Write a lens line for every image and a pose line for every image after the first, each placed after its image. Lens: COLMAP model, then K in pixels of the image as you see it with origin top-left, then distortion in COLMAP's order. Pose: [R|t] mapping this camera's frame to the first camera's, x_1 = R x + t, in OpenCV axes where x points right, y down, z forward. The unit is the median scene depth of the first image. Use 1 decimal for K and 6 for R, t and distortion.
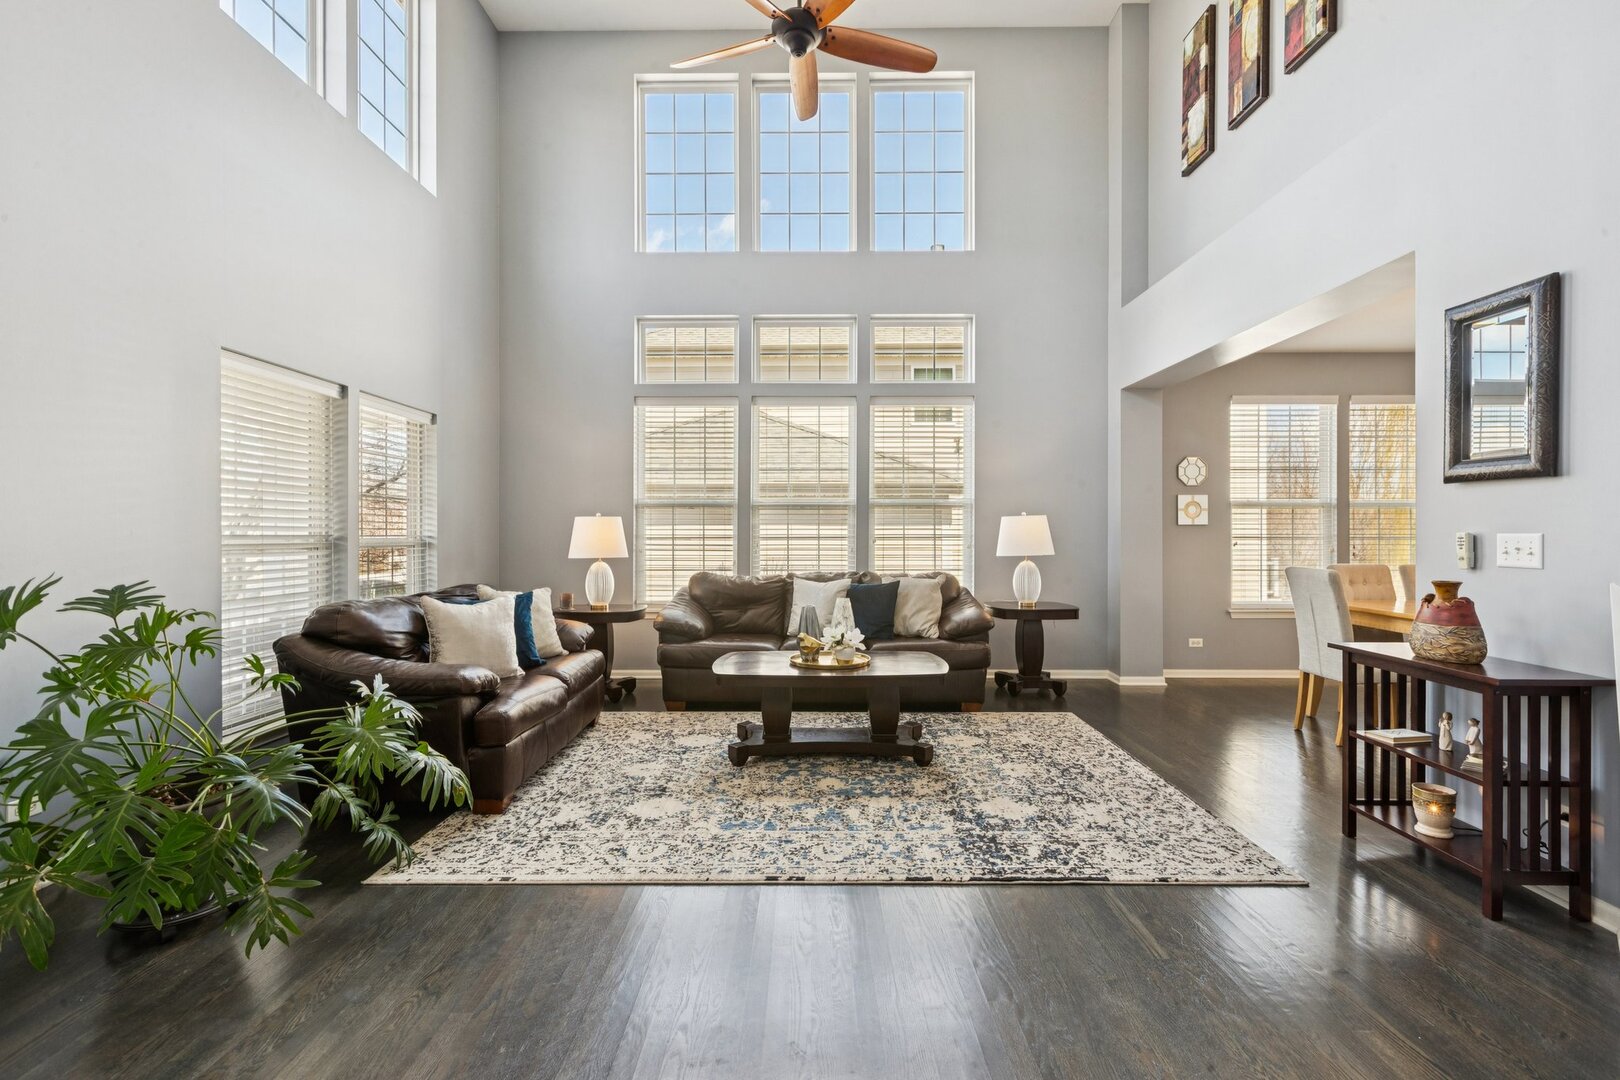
lens RADIAL K [[734.4, 0, 806.3], [0, 734.4, 537.4], [0, 0, 1]] dist [-0.000316, -0.000495]
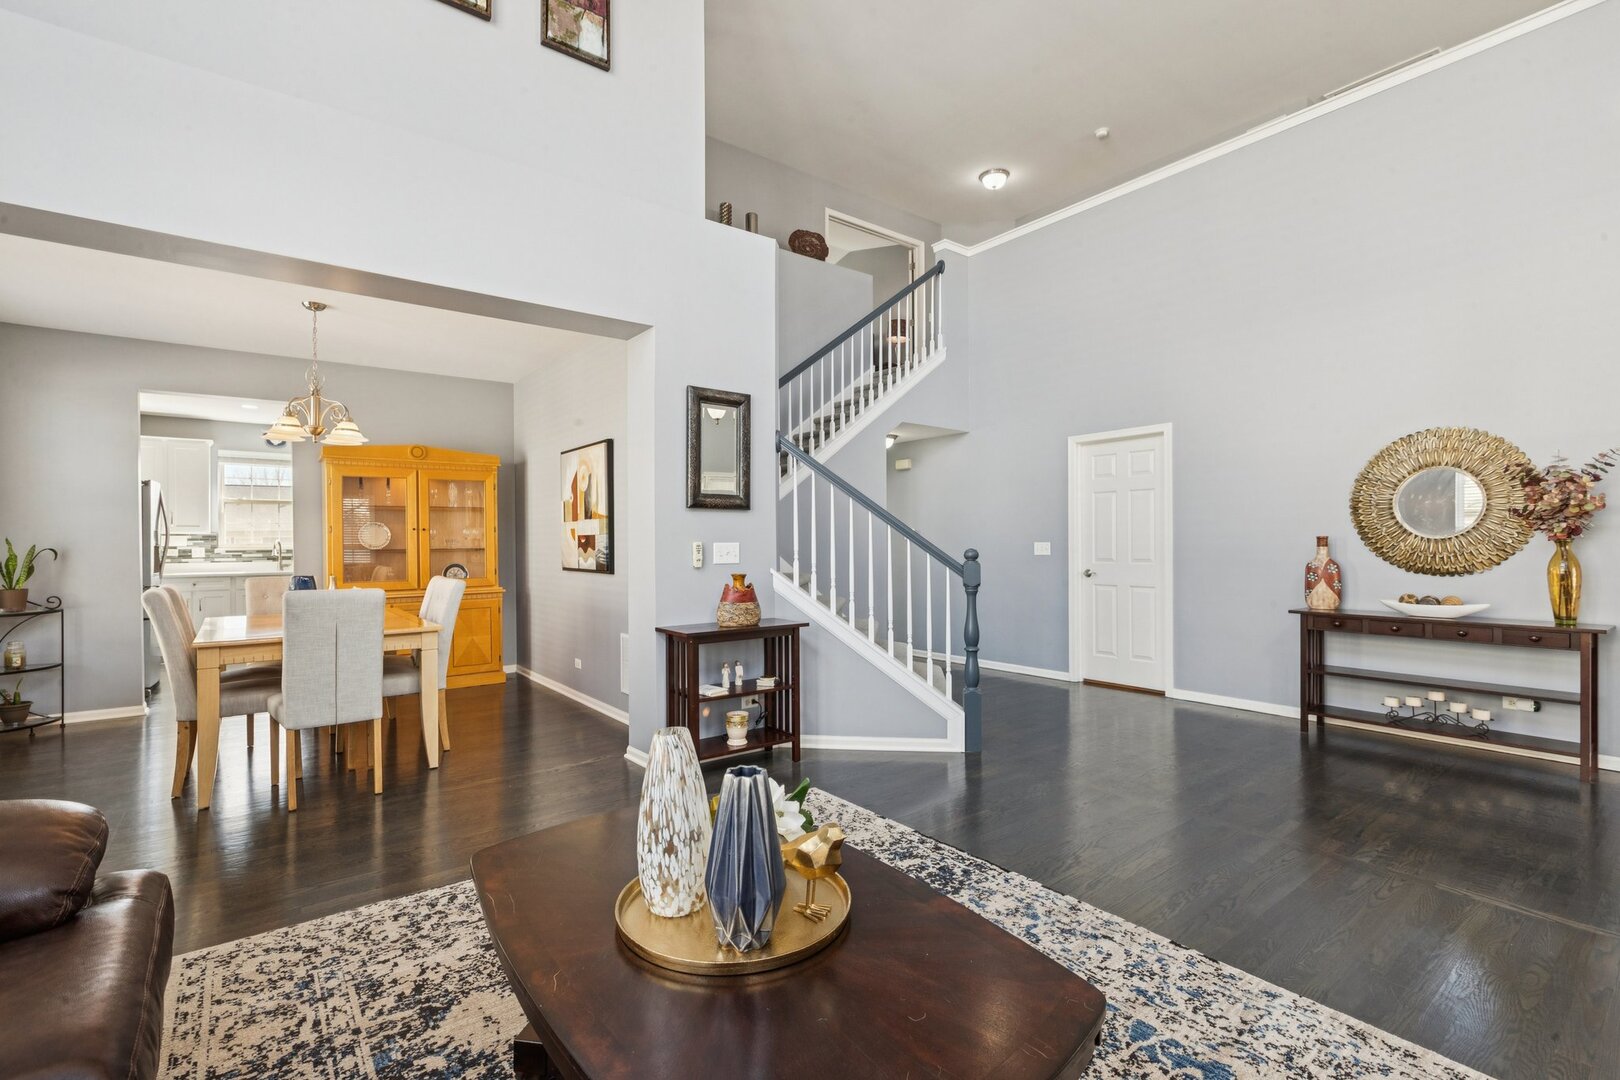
lens RADIAL K [[734.4, 0, 805.5], [0, 734.4, 546.3], [0, 0, 1]] dist [-0.000316, -0.000495]
pose [[-0.624065, 0.002617, 0.781368, -0.383132], [0.005902, 0.999982, 0.001364, 0.001125], [-0.781350, 0.005462, -0.624069, 1.759221]]
